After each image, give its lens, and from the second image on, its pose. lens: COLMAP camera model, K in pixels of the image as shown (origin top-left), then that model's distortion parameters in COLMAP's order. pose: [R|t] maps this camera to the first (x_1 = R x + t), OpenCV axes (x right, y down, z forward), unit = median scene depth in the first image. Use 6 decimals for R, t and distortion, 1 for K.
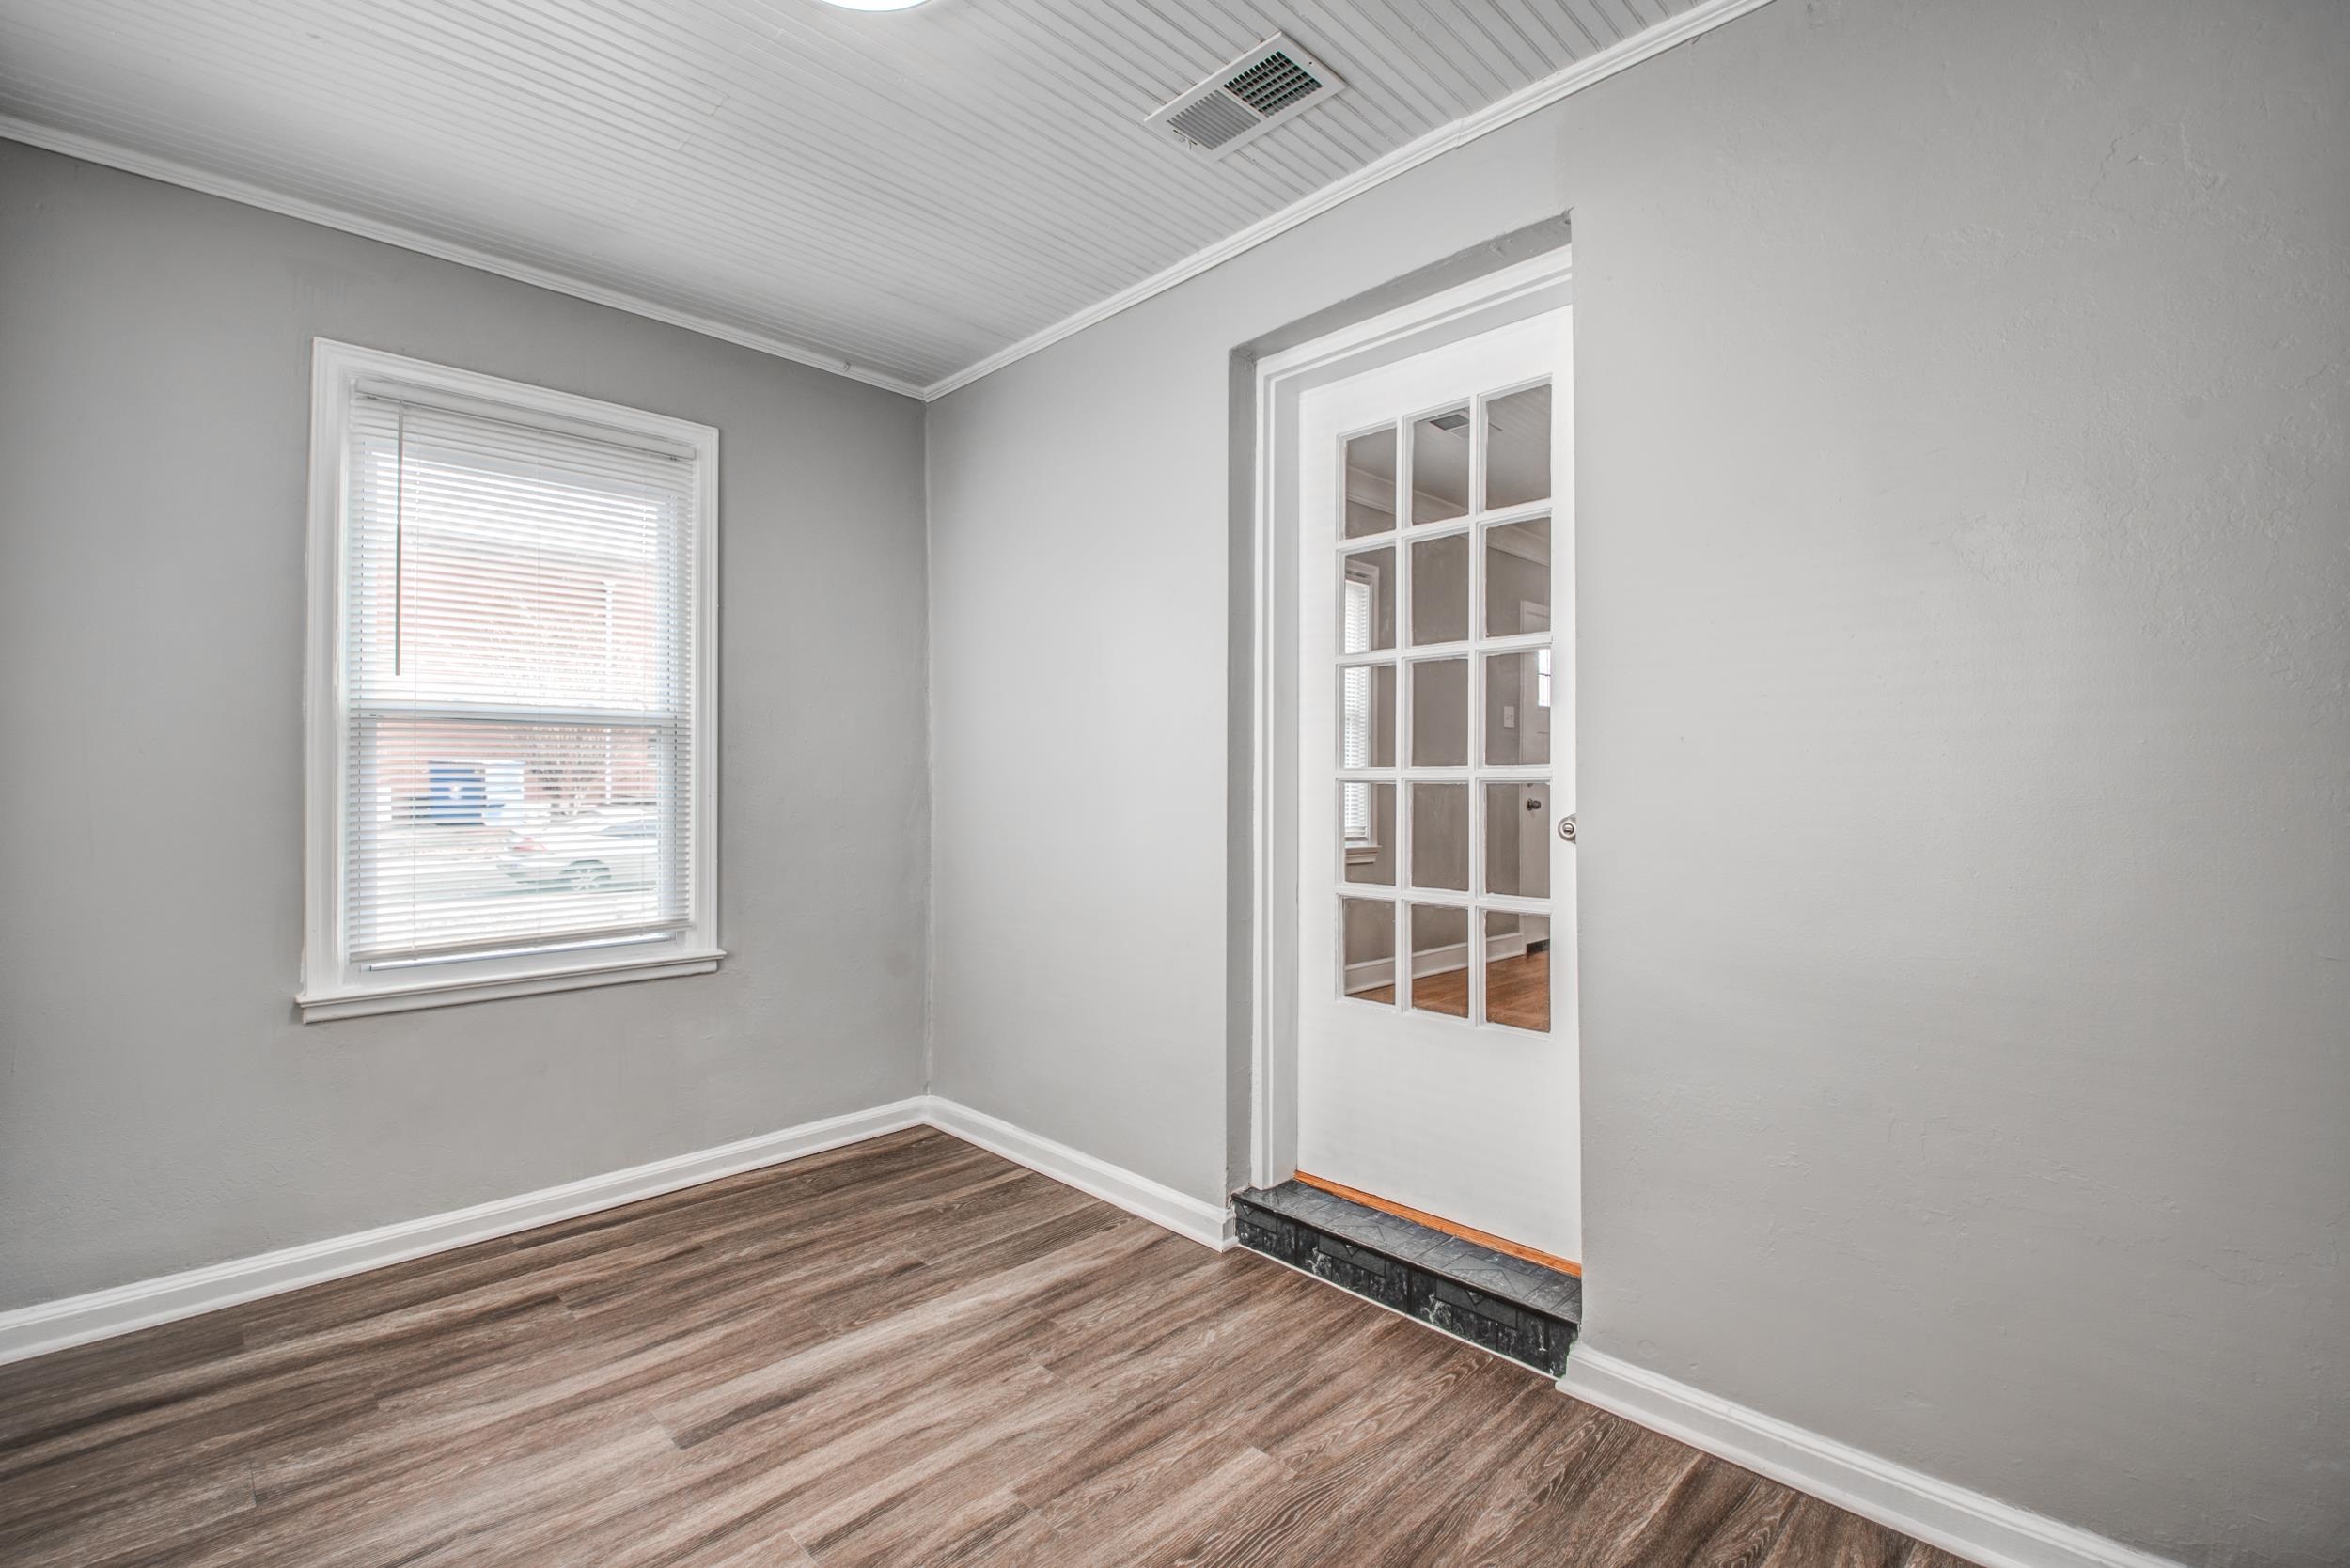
lens RADIAL K [[1067.4, 0, 1170.6], [0, 1067.4, 784.9], [0, 0, 1]] dist [-0.002499, -0.001483]
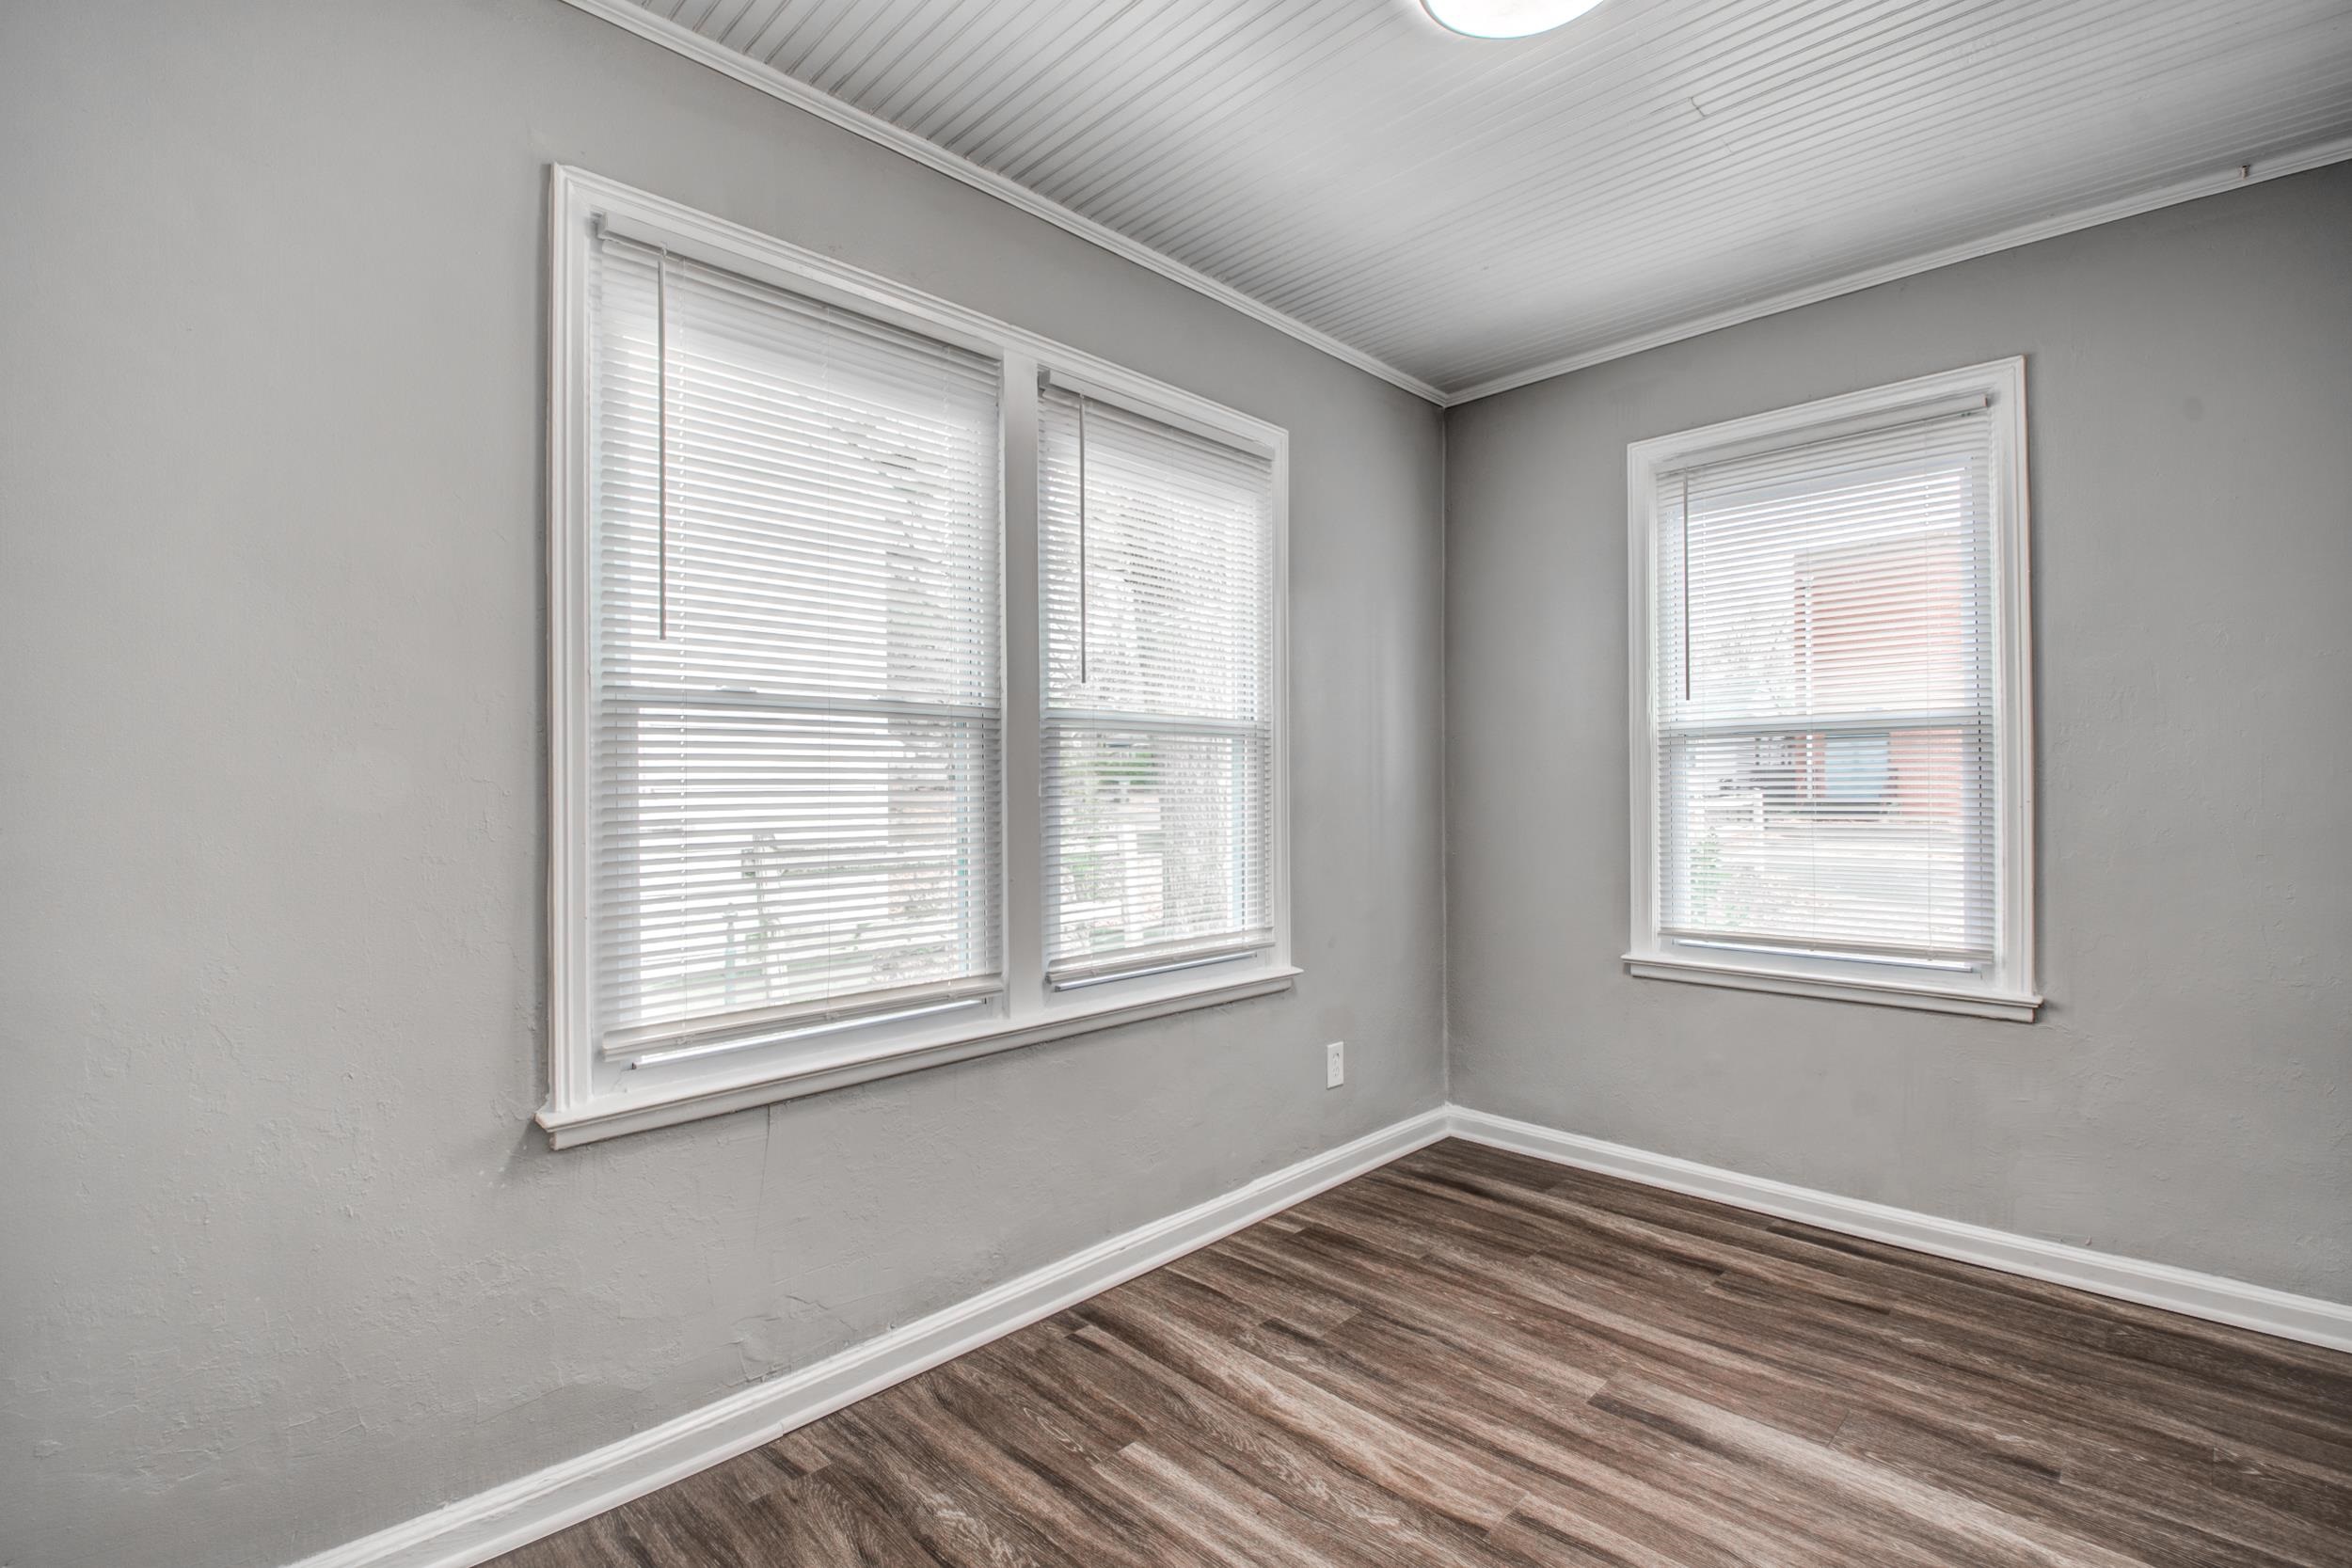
lens RADIAL K [[1068.2, 0, 1171.6], [0, 1068.2, 784.9], [0, 0, 1]] dist [-0.002499, -0.001483]
pose [[0.019890, -0.003670, -0.999795, 0.477836], [0.001503, 0.999992, -0.003641, -0.004726], [0.999801, -0.001431, 0.019896, 0.421597]]
